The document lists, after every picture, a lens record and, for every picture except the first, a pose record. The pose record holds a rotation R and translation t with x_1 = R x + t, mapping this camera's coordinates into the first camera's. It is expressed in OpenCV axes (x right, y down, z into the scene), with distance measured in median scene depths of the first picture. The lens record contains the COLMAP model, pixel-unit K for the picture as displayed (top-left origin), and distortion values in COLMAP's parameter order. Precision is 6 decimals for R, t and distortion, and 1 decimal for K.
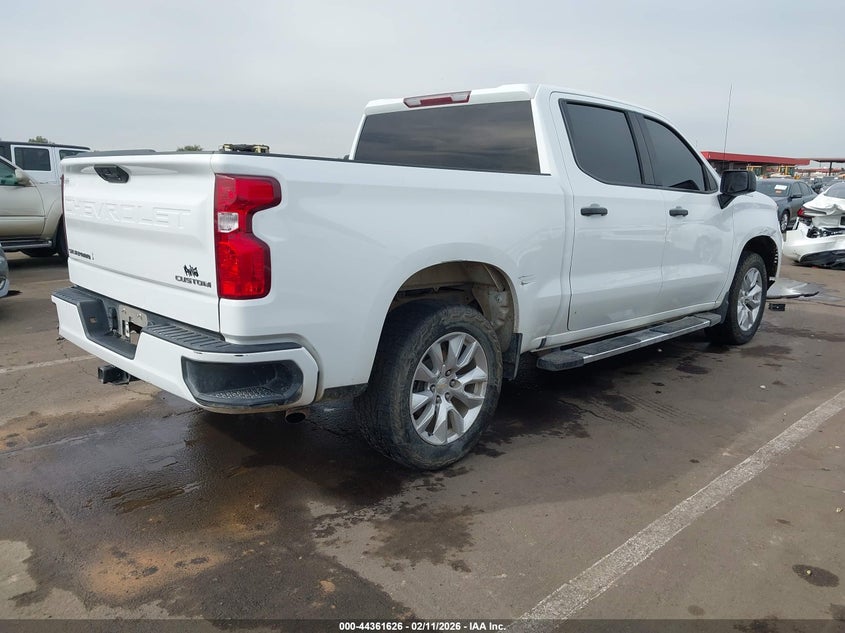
lens RADIAL K [[669.5, 0, 422.5], [0, 669.5, 316.5], [0, 0, 1]] dist [-0.006739, -0.003915]
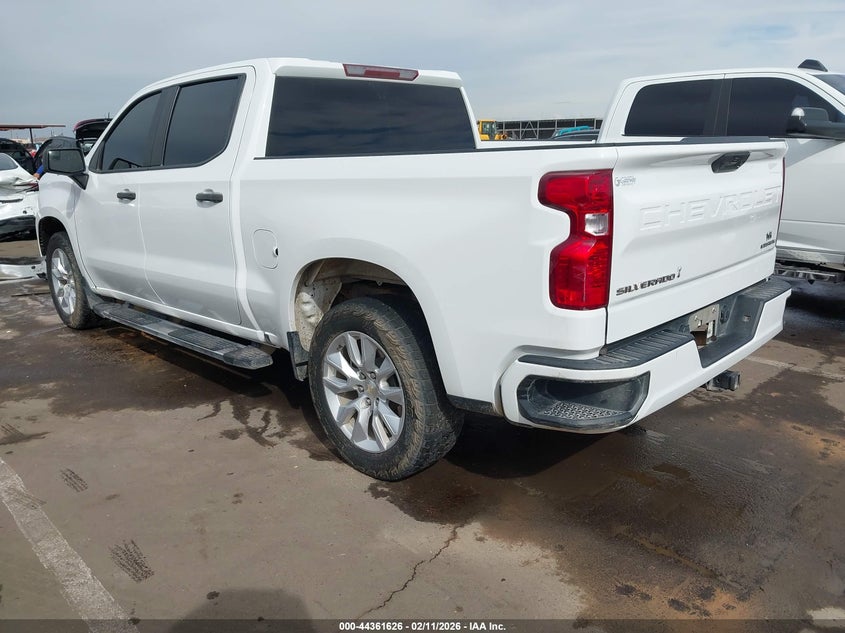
lens RADIAL K [[669.5, 0, 422.5], [0, 669.5, 316.5], [0, 0, 1]] dist [-0.006739, -0.003915]
pose [[-0.004488, -0.268575, 0.963248, -1.003256], [0.217155, 0.940010, 0.263108, -0.249527], [-0.976127, 0.210355, 0.054104, 1.011446]]
